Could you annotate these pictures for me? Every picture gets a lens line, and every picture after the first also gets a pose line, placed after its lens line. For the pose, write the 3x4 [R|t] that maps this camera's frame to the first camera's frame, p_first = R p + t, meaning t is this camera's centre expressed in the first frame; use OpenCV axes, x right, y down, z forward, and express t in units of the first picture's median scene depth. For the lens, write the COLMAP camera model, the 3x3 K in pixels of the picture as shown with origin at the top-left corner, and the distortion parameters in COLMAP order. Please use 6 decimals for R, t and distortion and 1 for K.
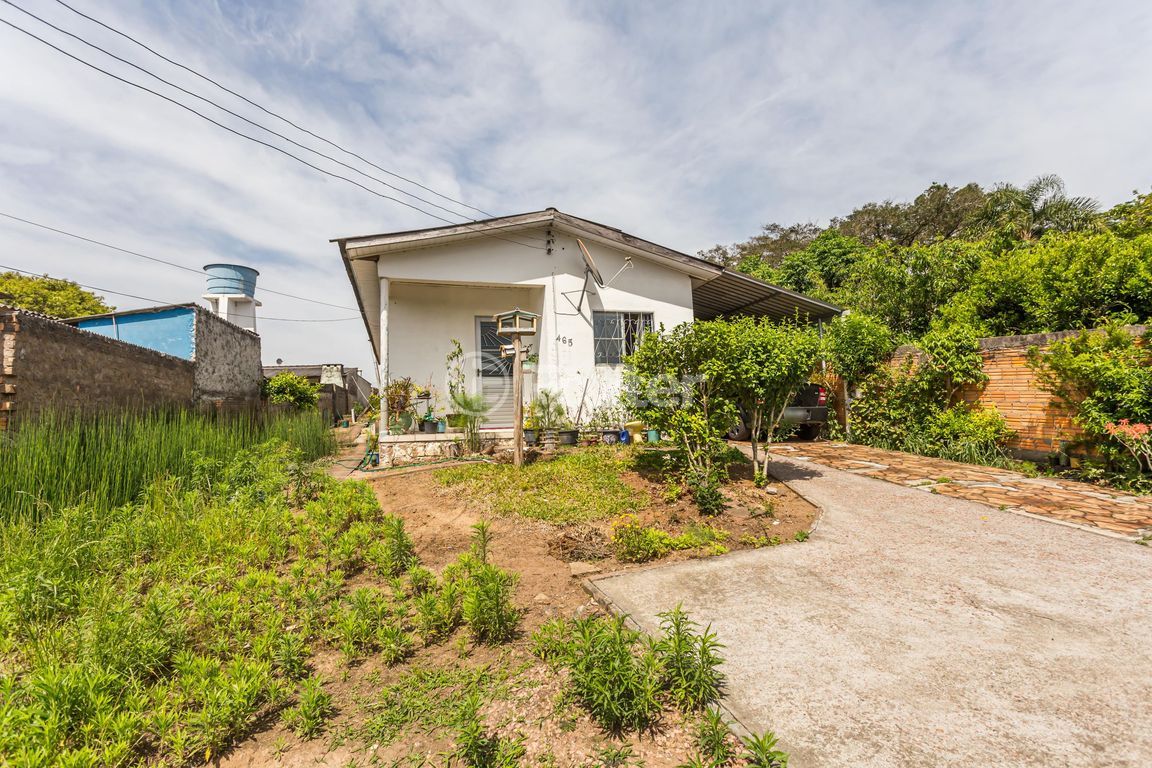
lens RADIAL K [[547.4, 0, 575.2], [0, 547.4, 373.5], [0, 0, 1]] dist [0.004074, 0.001739]
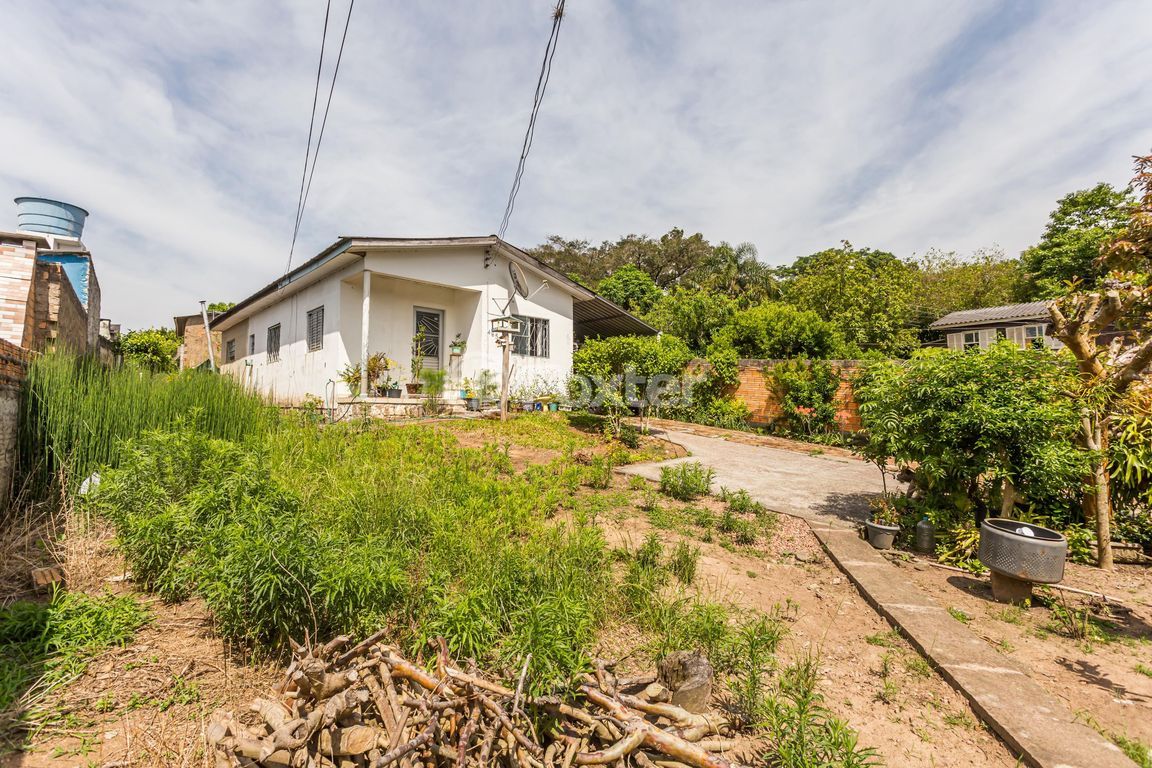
lens RADIAL K [[547.4, 0, 575.2], [0, 547.4, 373.5], [0, 0, 1]] dist [0.004074, 0.001739]
pose [[0.897972, 0.069329, 0.434557, -0.451470], [-0.079938, 0.996781, 0.006158, 0.012137], [-0.432731, -0.040267, 0.900623, -0.324484]]
